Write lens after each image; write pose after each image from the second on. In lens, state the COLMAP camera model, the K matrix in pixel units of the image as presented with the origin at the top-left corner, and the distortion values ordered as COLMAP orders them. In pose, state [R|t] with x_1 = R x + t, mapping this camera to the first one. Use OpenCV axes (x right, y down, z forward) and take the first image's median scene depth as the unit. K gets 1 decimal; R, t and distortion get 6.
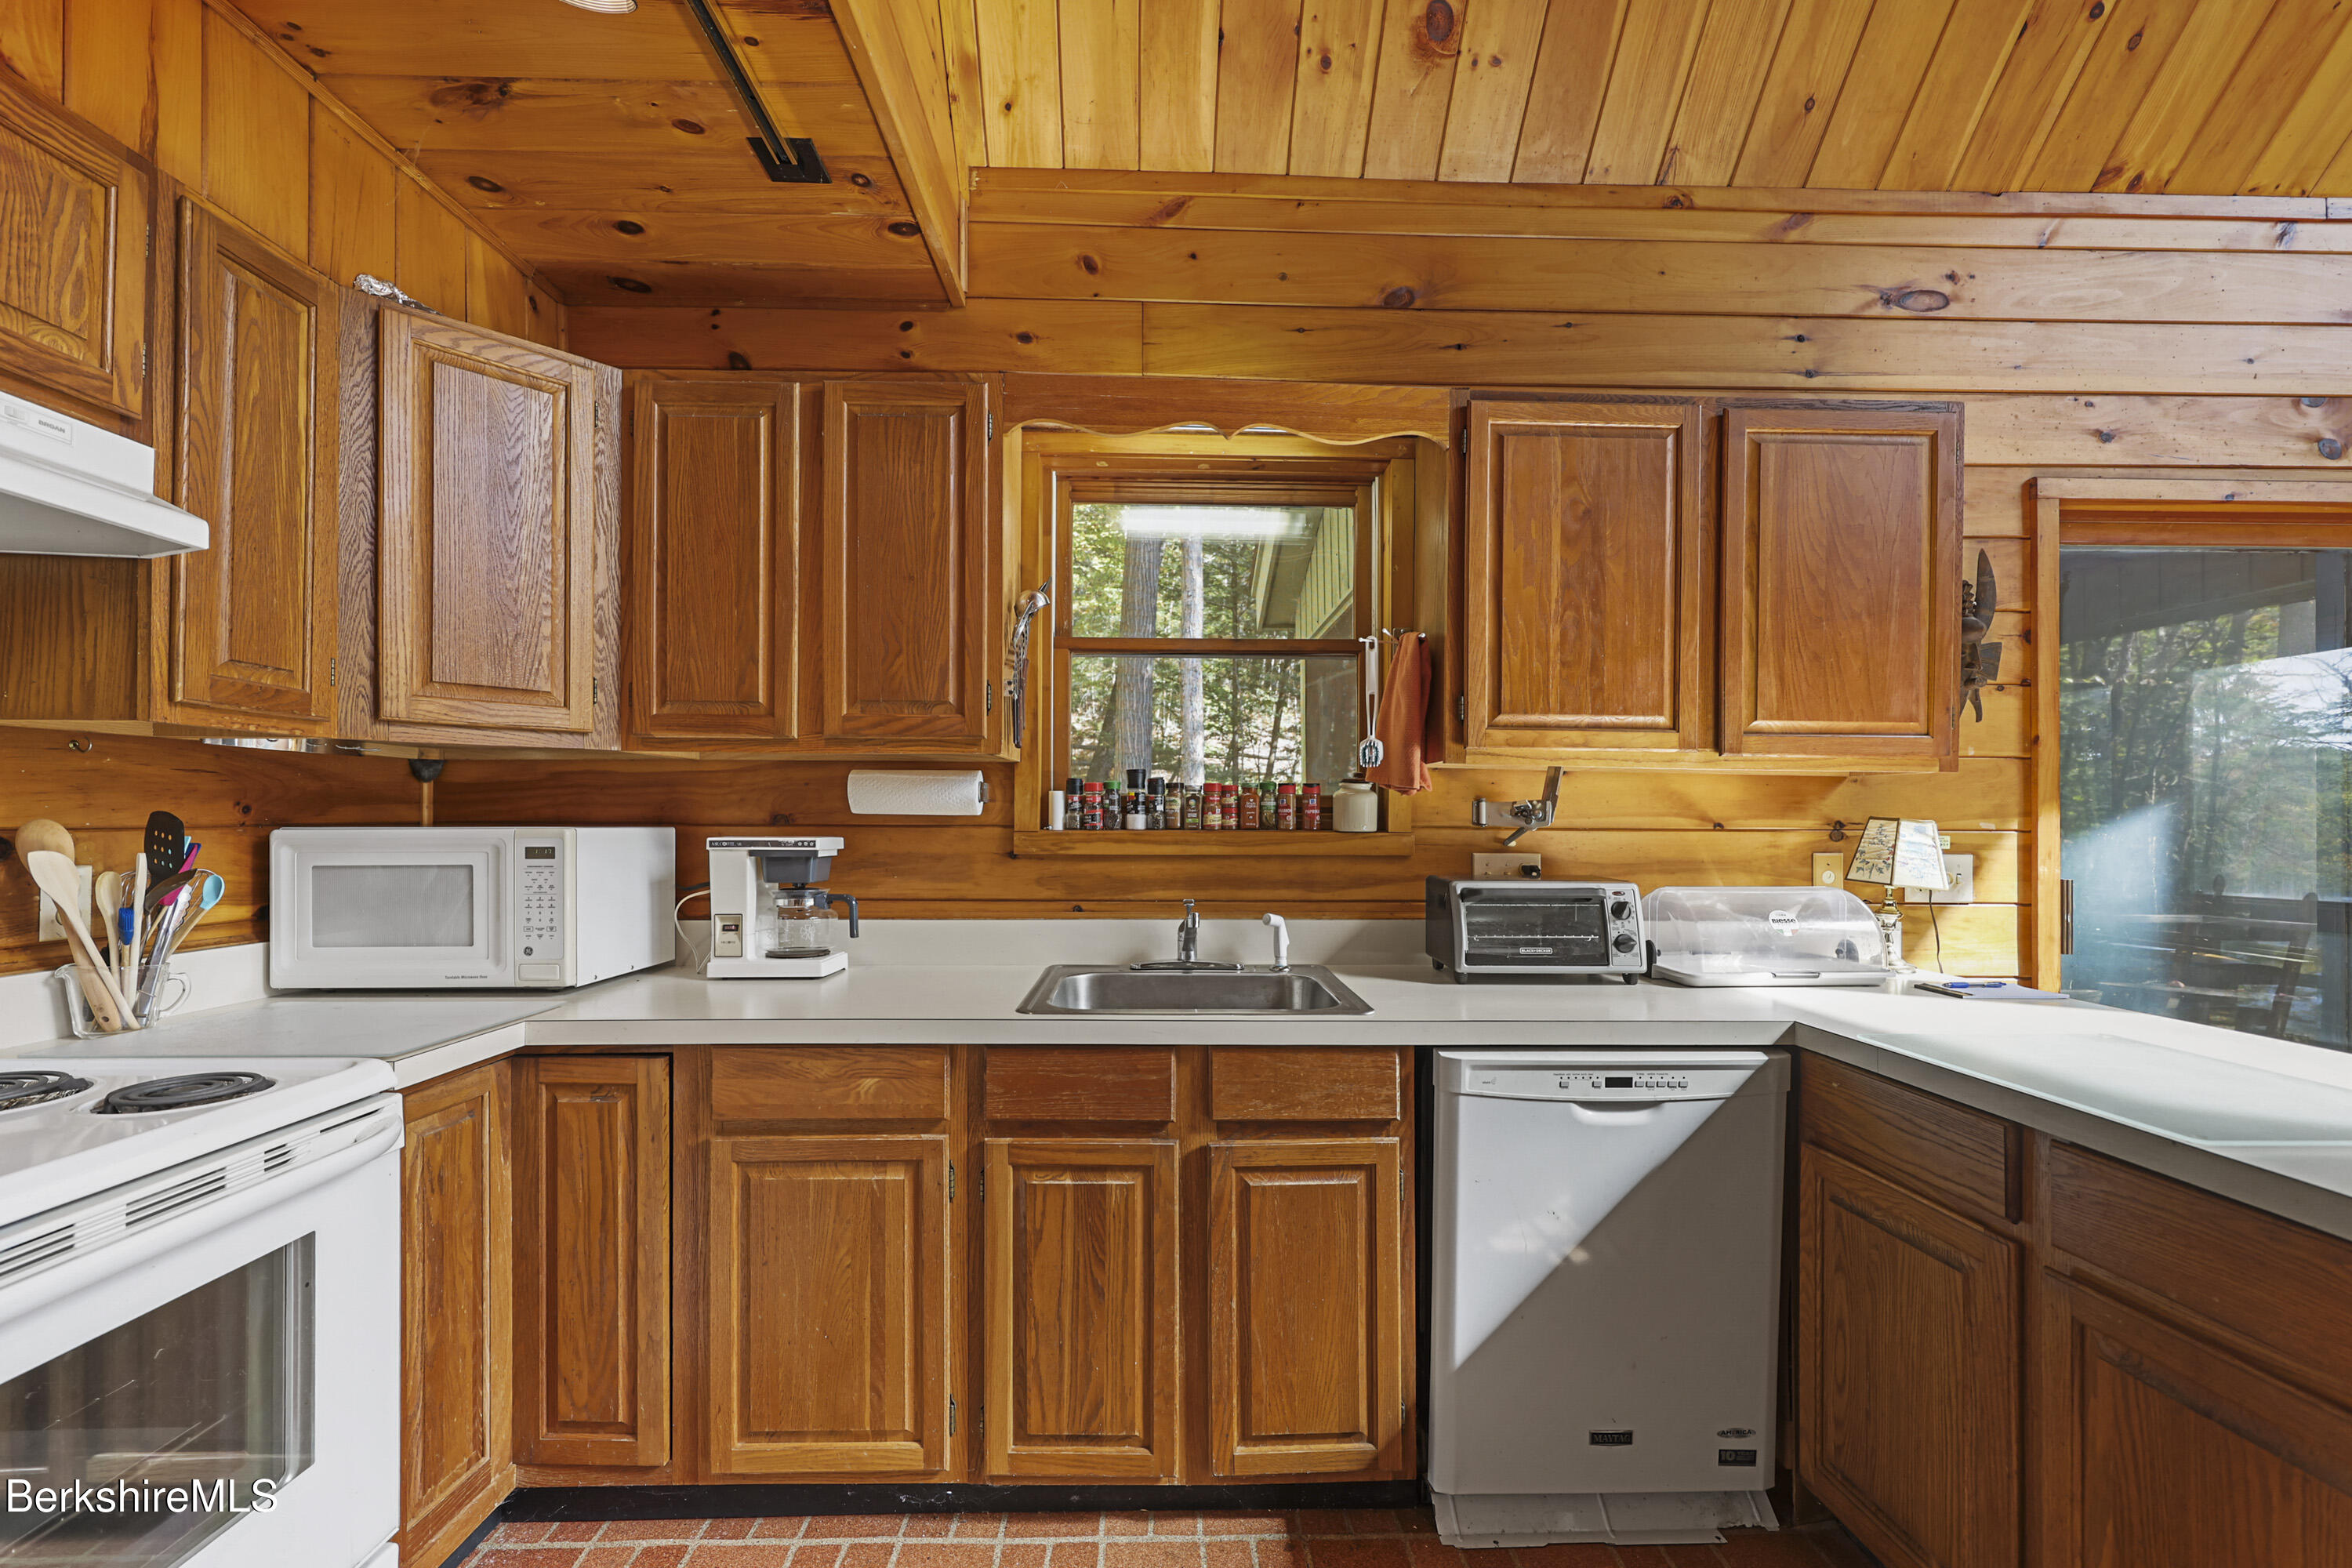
lens RADIAL K [[967.8, 0, 1170.7], [0, 967.8, 821.6], [0, 0, 1]] dist [0.001758, -0.000581]
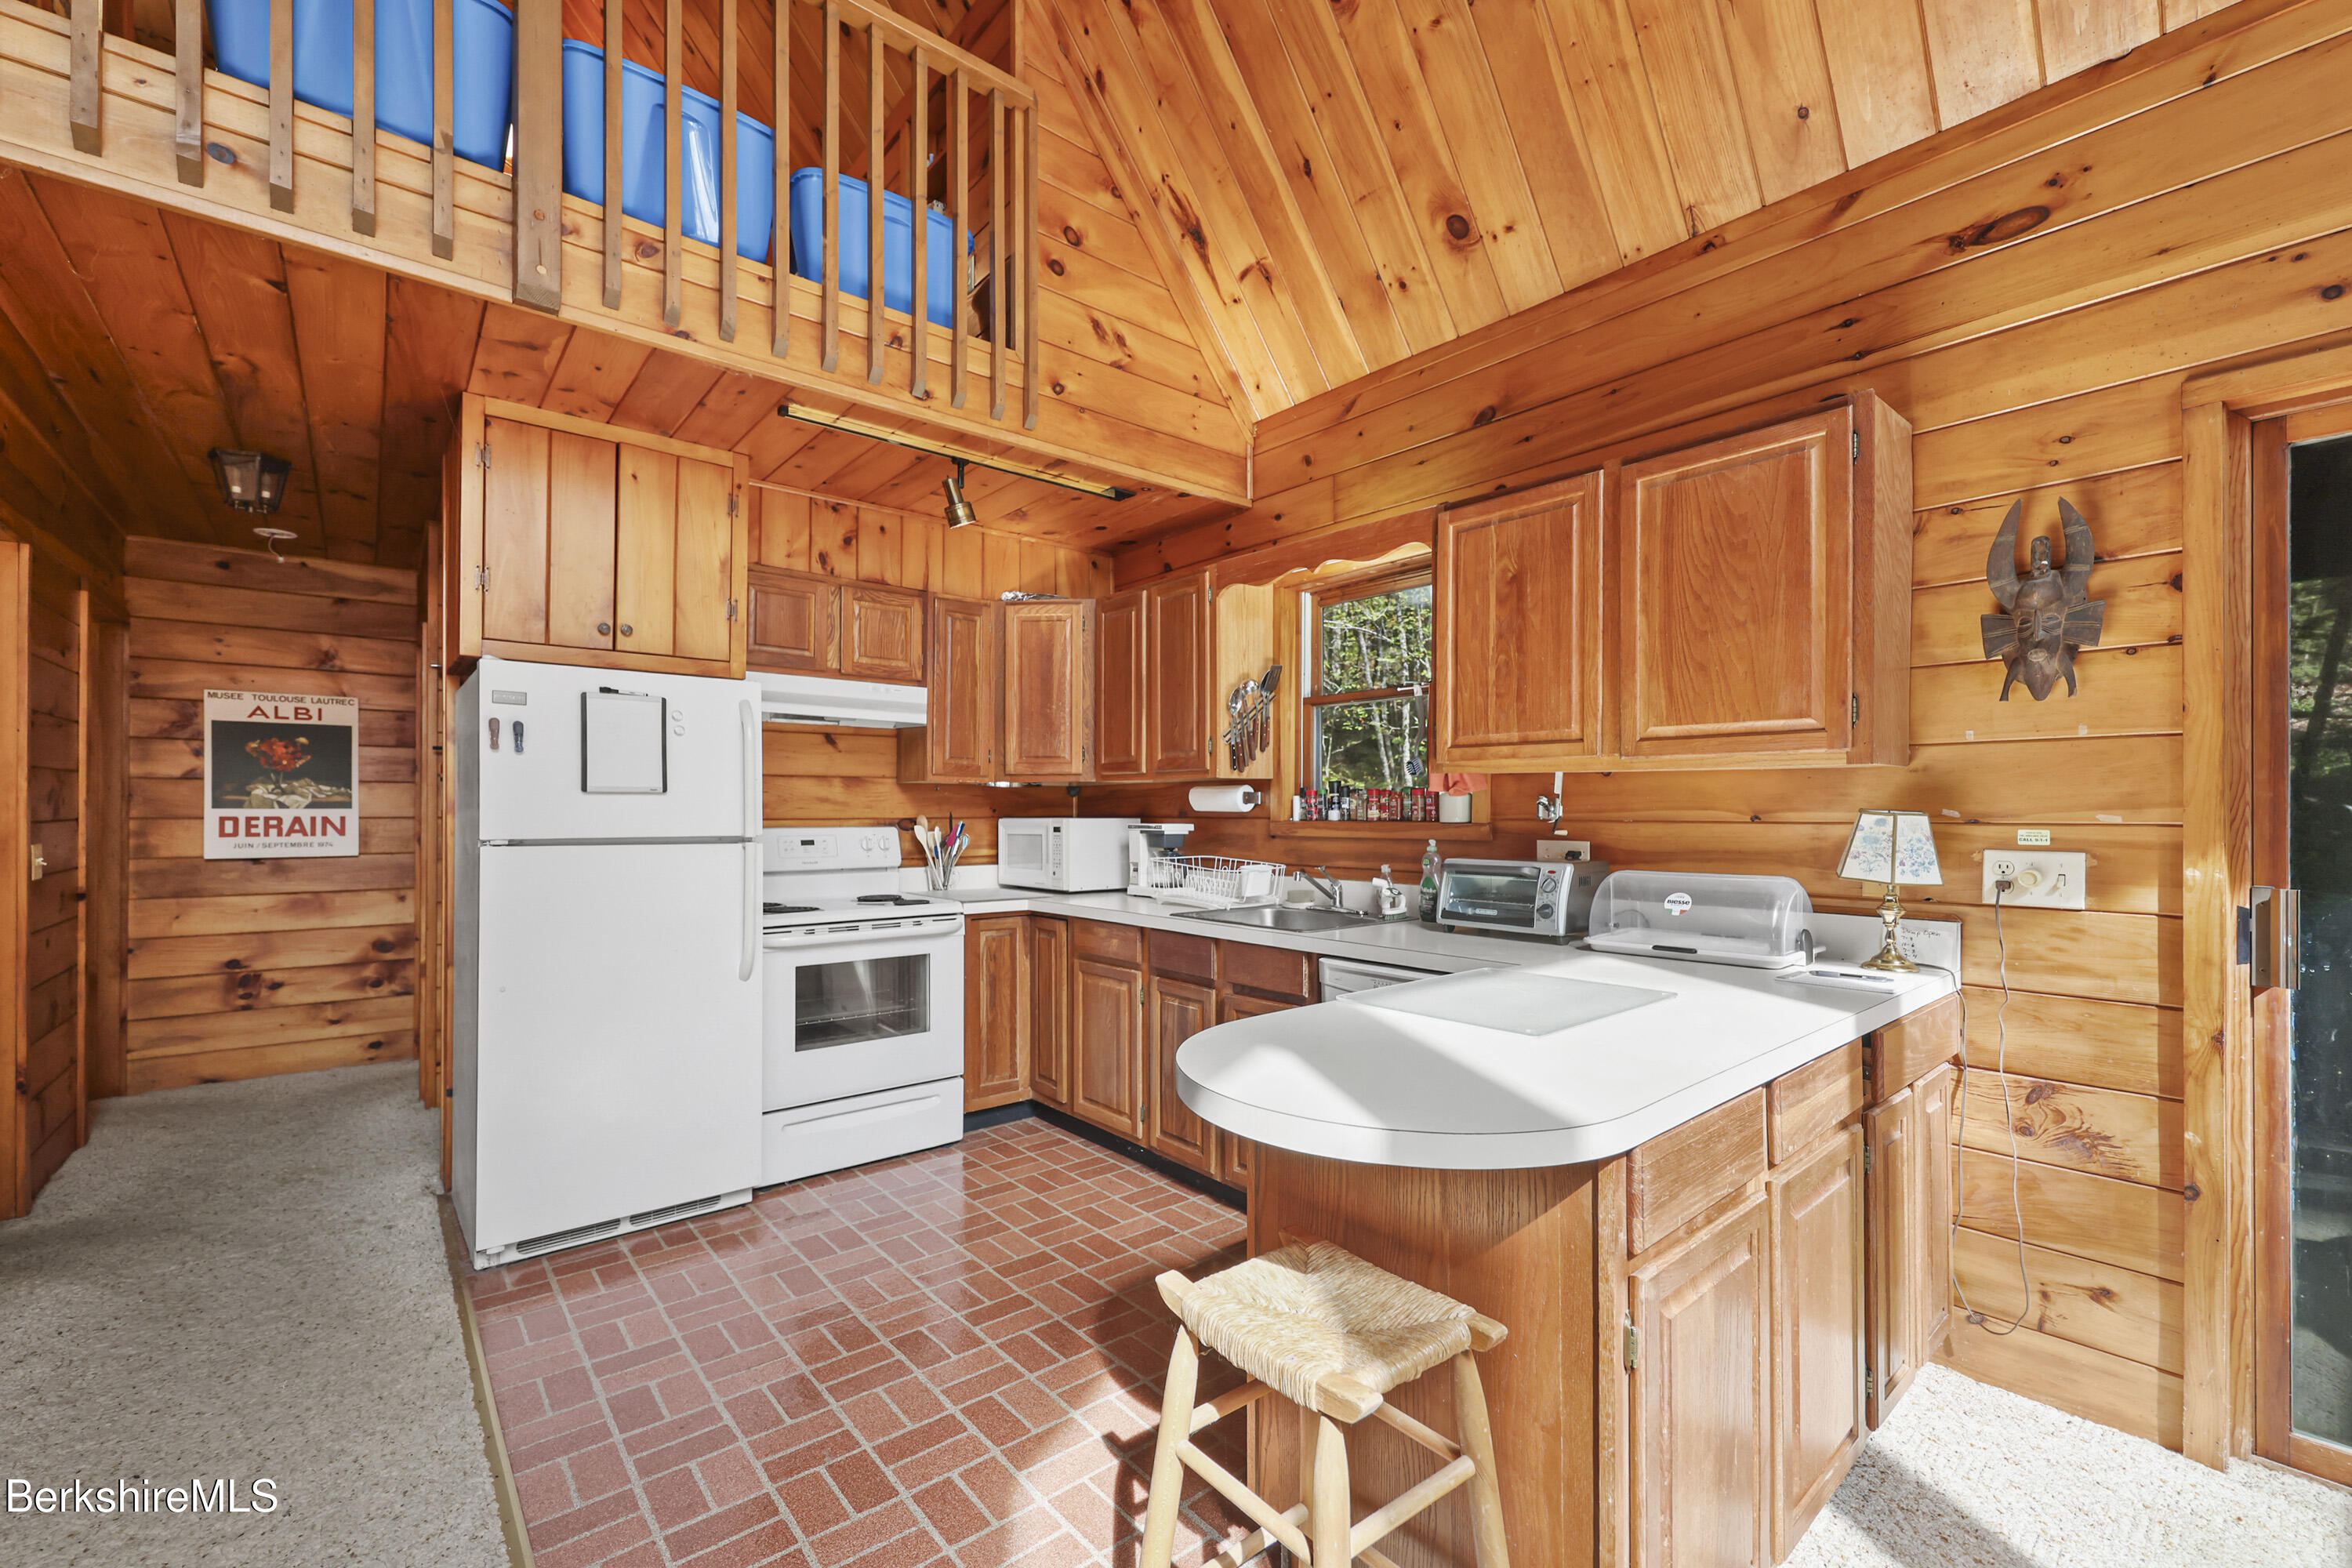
lens RADIAL K [[967.8, 0, 1188.9], [0, 967.8, 810.8], [0, 0, 1]] dist [0.001758, -0.000581]
pose [[0.634808, -0.004712, -0.772656, 1.152953], [0.000359, 0.999983, -0.005803, 0.002046], [0.772670, 0.003407, 0.634799, -0.163912]]
